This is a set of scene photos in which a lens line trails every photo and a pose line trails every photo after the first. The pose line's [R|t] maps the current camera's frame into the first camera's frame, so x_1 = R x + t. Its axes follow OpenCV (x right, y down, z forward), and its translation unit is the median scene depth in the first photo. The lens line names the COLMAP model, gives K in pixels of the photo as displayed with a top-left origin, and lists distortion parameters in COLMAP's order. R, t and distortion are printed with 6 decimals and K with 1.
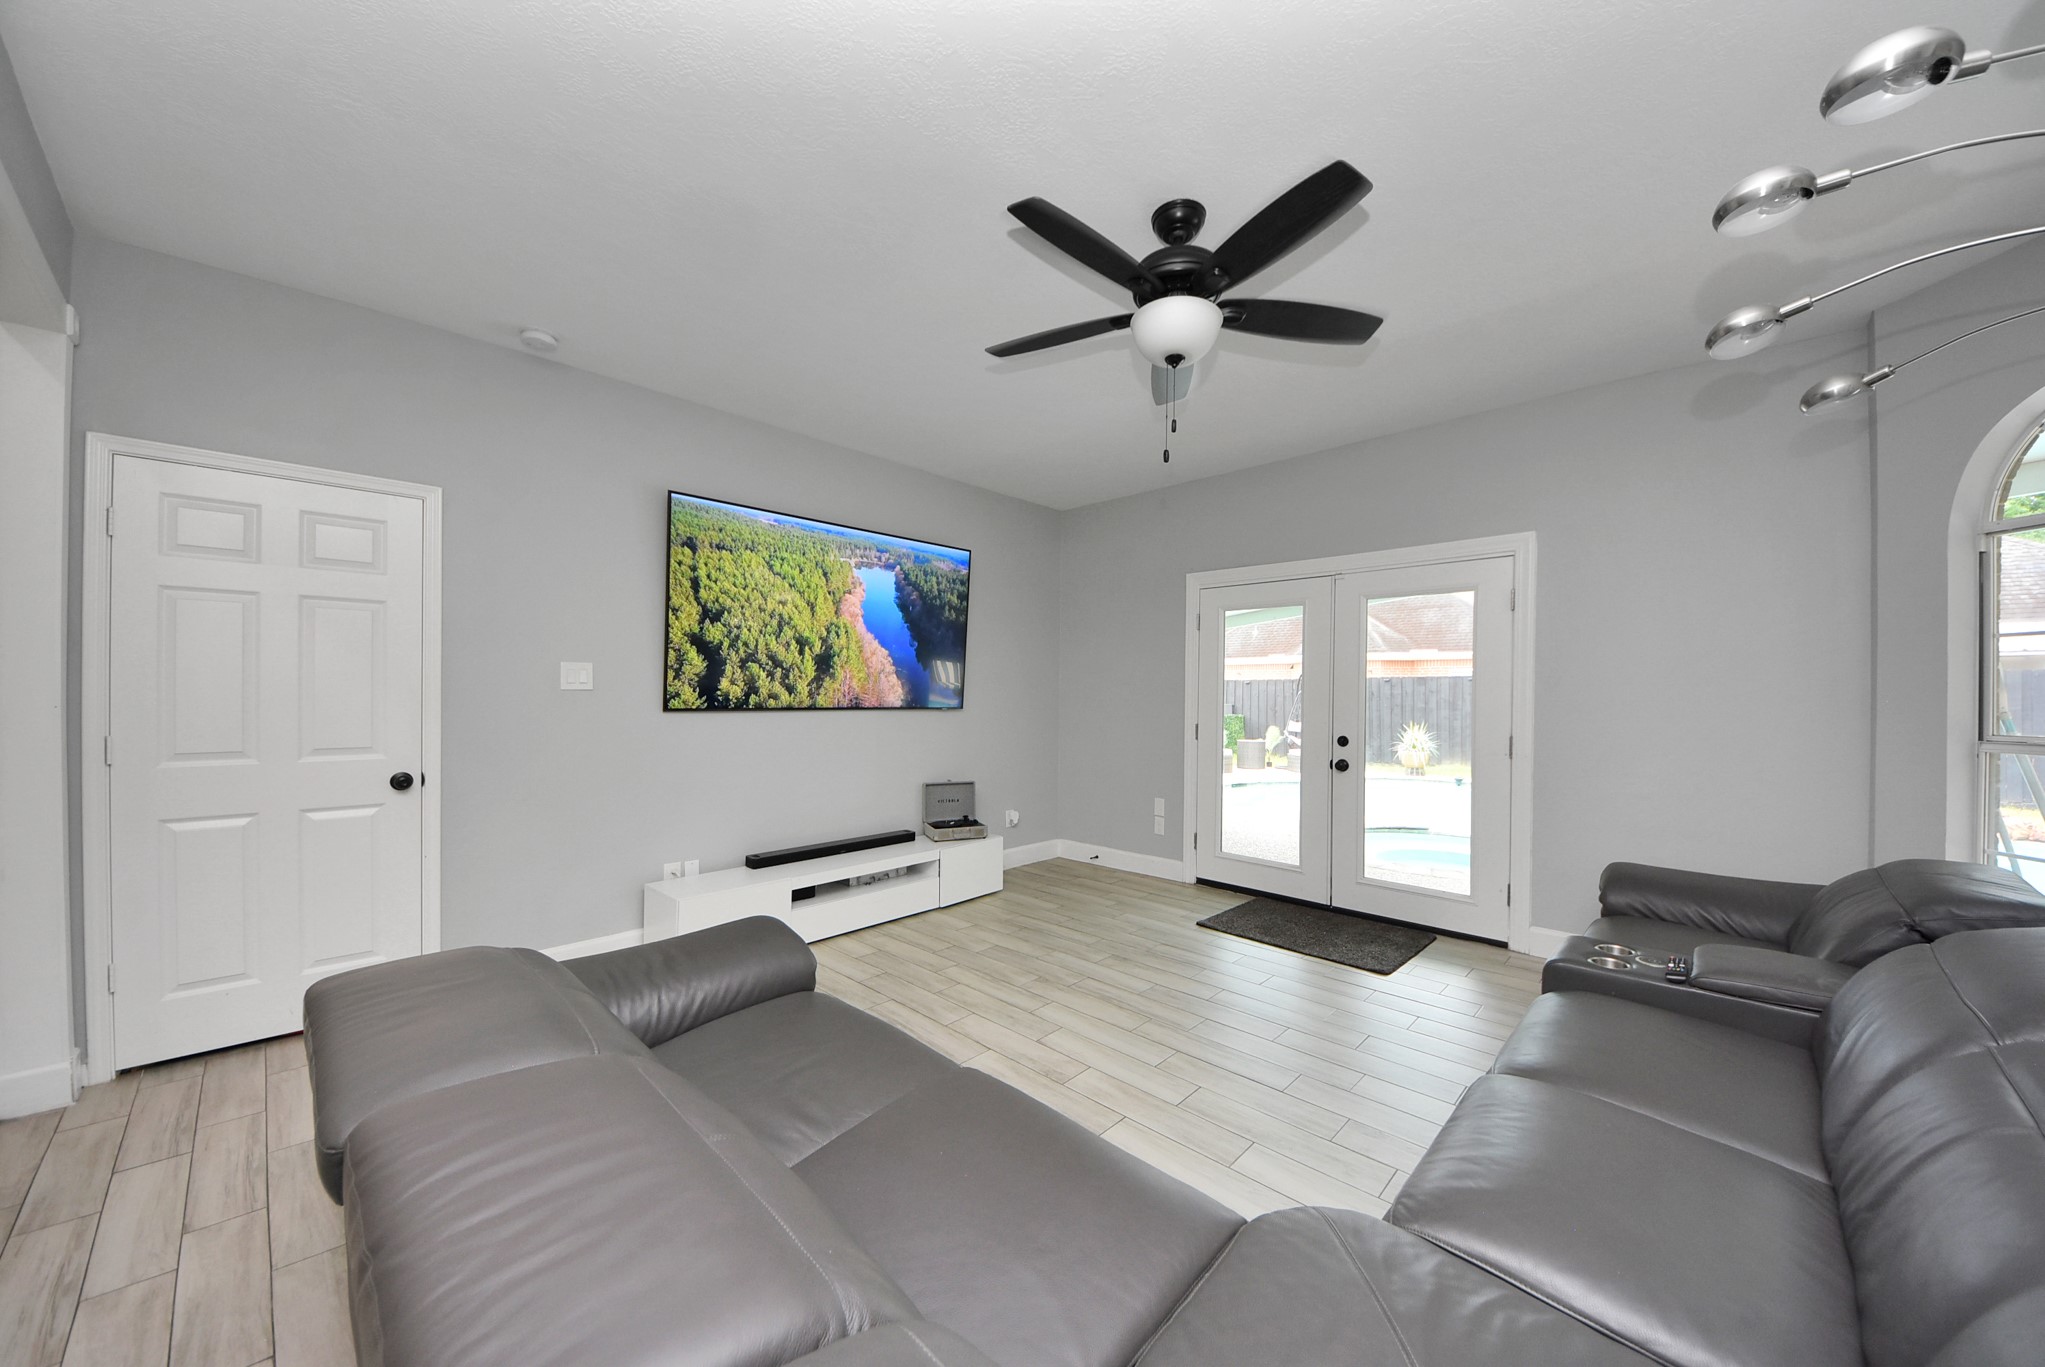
lens RADIAL K [[718.8, 0, 1034.5], [0, 718.8, 695.8], [0, 0, 1]] dist [0.020394, -0.000027]
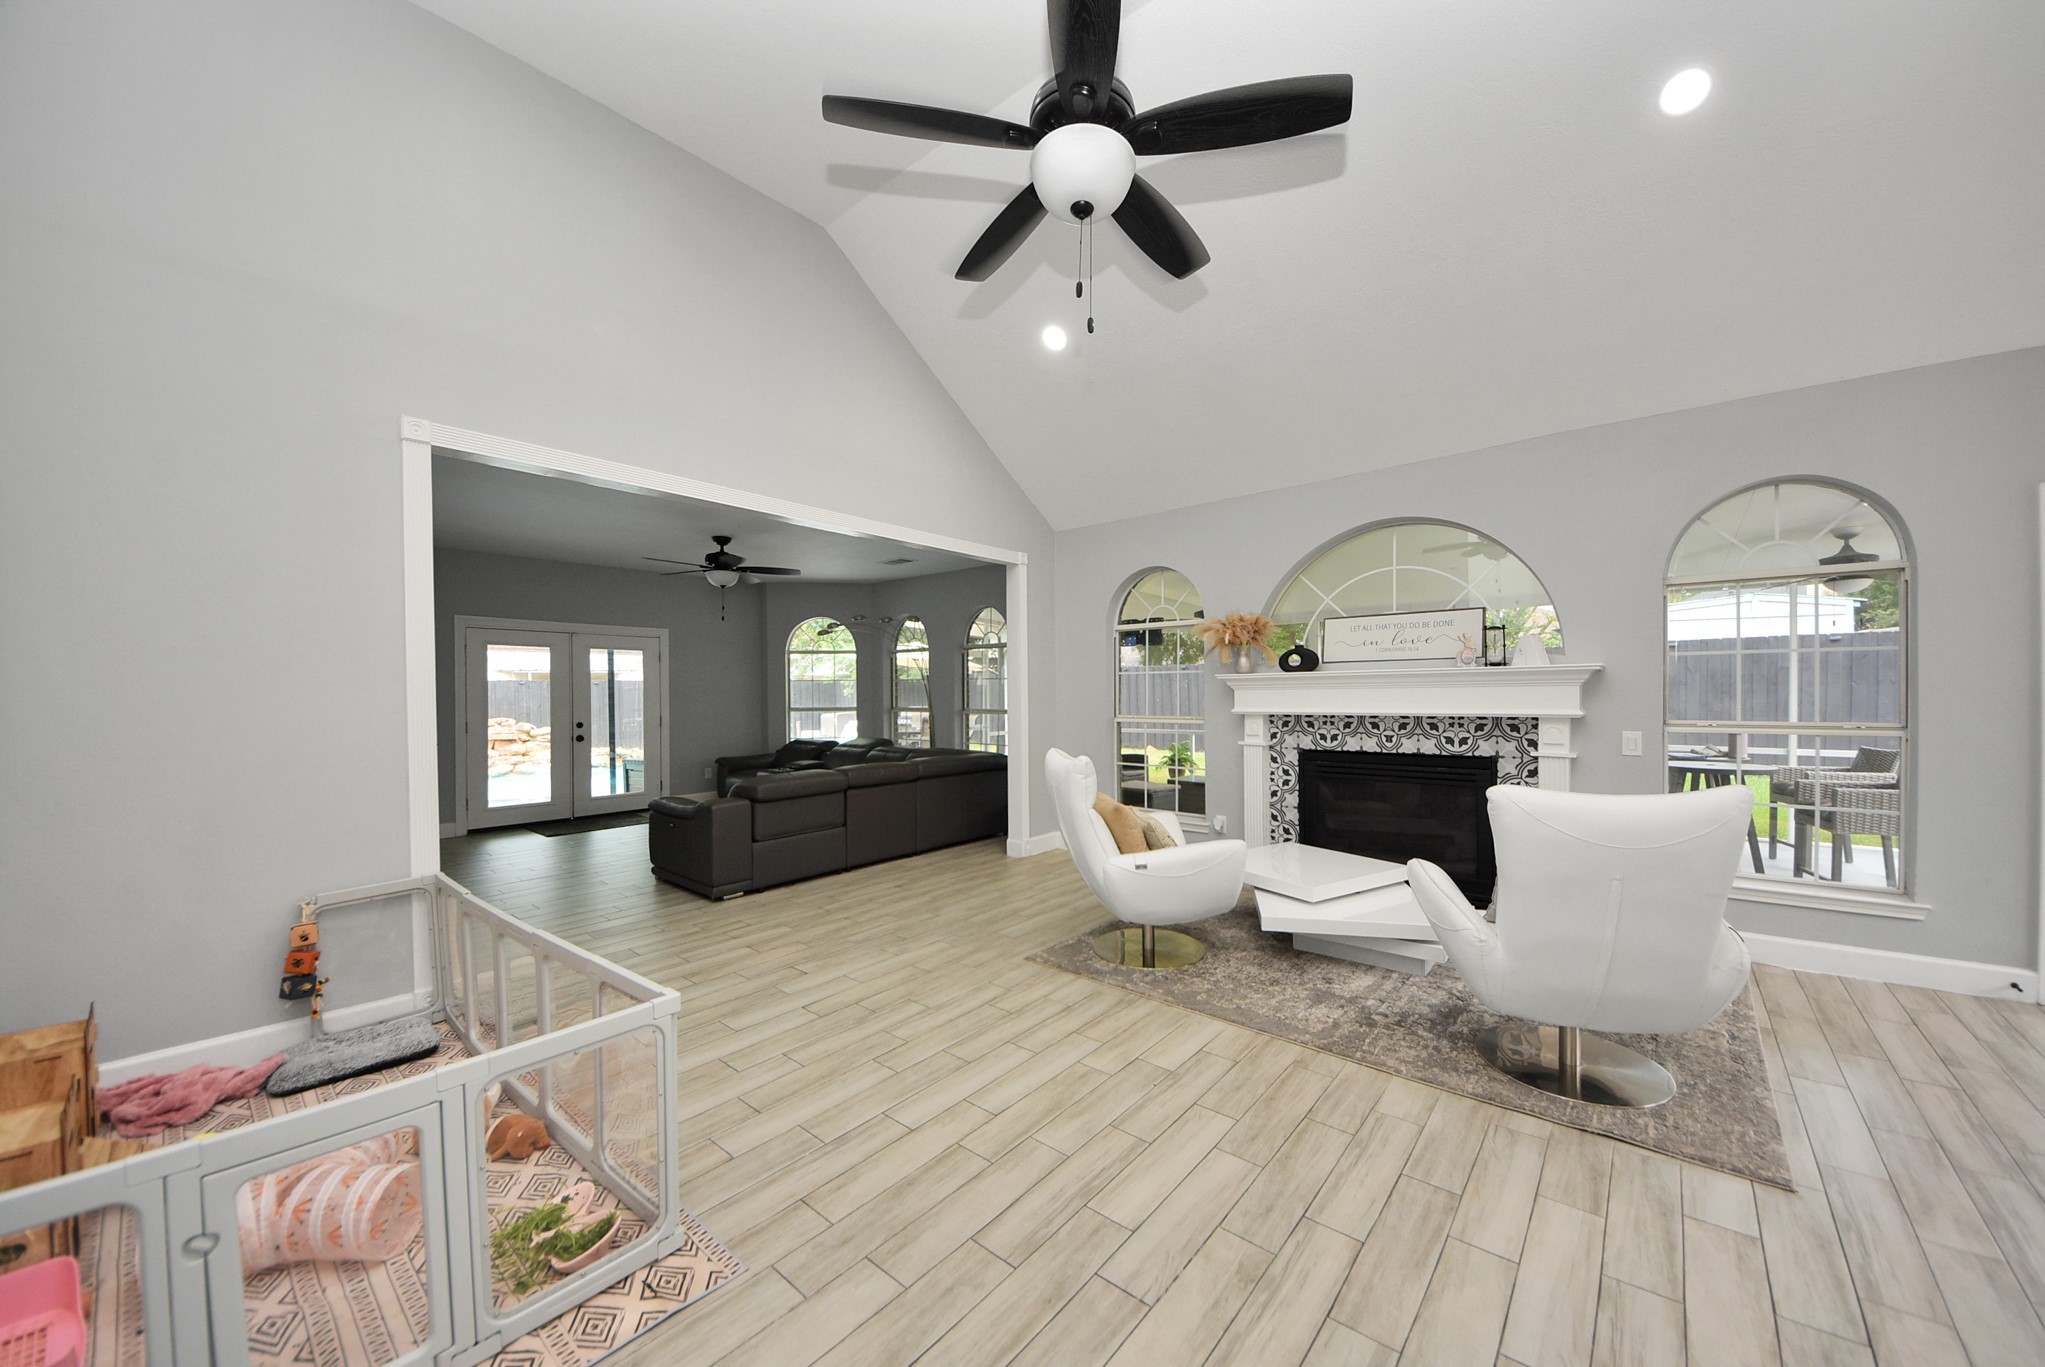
lens RADIAL K [[727.4, 0, 1040.0], [0, 727.4, 691.6], [0, 0, 1]] dist [0.038818, -0.022622]
pose [[-0.058982, -0.006612, 0.998237, -1.609852], [0.010502, 0.999919, 0.007244, -0.024628], [-0.998204, 0.010911, -0.058908, -0.057283]]
